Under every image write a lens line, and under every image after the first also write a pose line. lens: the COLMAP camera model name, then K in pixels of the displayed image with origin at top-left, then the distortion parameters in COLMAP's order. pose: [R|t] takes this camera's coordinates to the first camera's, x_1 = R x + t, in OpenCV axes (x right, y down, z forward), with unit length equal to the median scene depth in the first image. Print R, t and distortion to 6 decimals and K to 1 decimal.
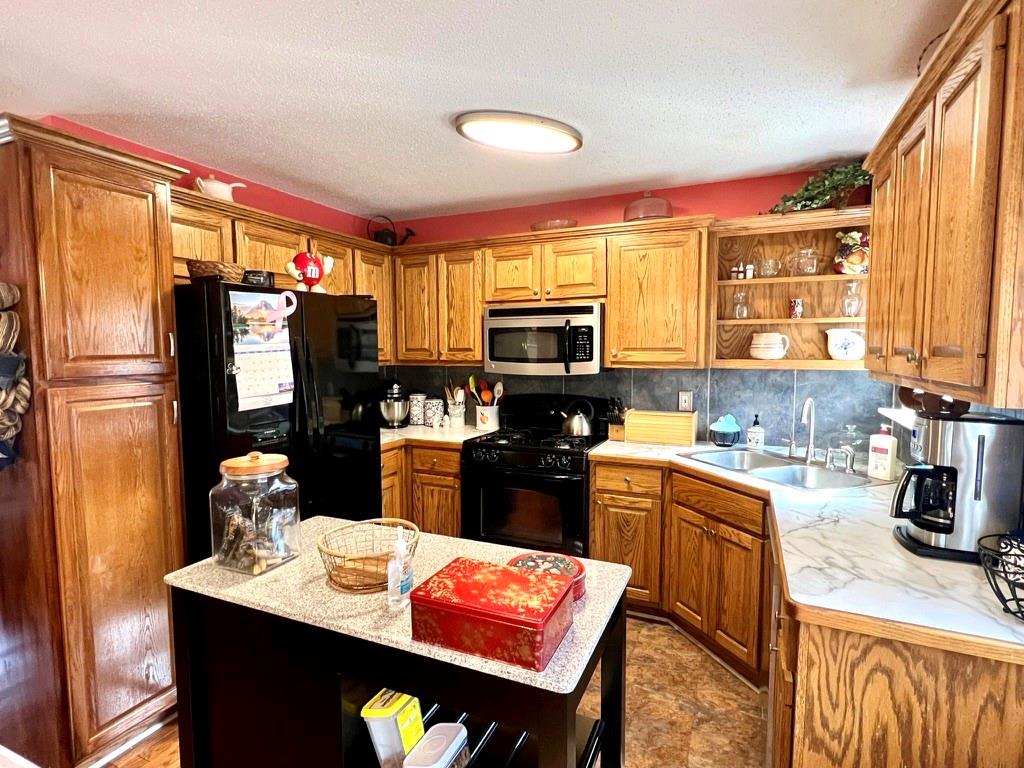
lens RADIAL K [[518.1, 0, 512.0], [0, 518.1, 384.0], [0, 0, 1]] dist [0.002227, 0.001609]
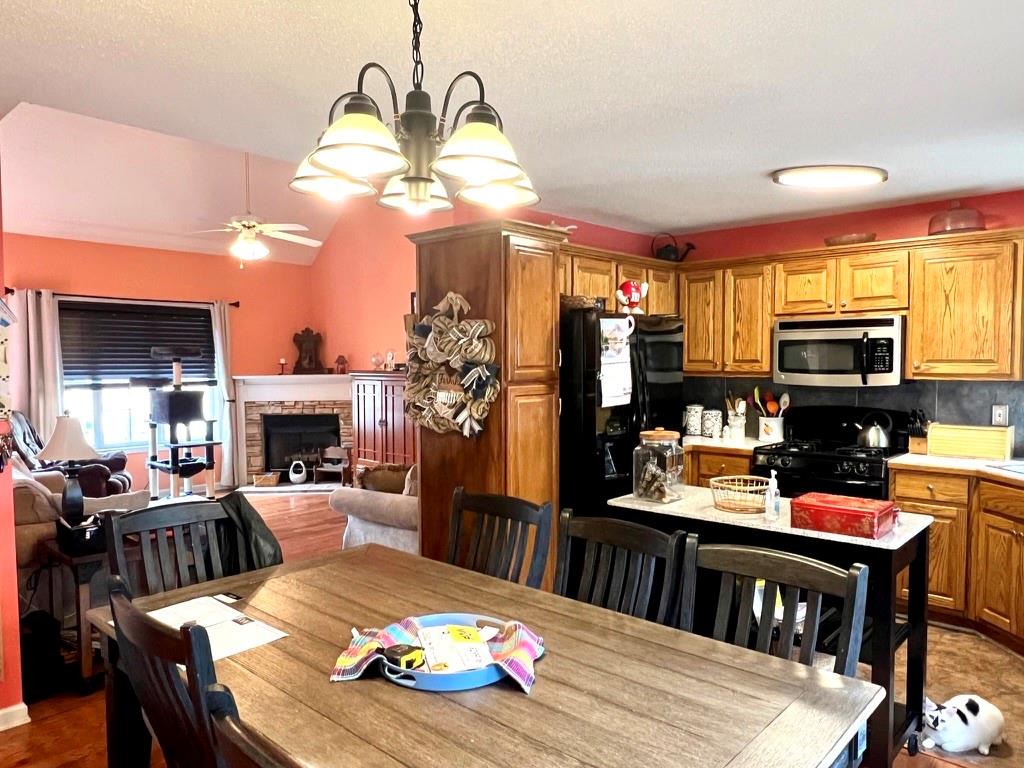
lens RADIAL K [[710.5, 0, 505.9], [0, 710.5, 391.8], [0, 0, 1]] dist [-0.000982, -0.000201]
pose [[0.949334, 0.014304, -0.313944, -0.121240], [-0.020878, 0.999627, -0.017588, 0.032447], [0.313576, 0.023252, 0.949278, -0.537055]]
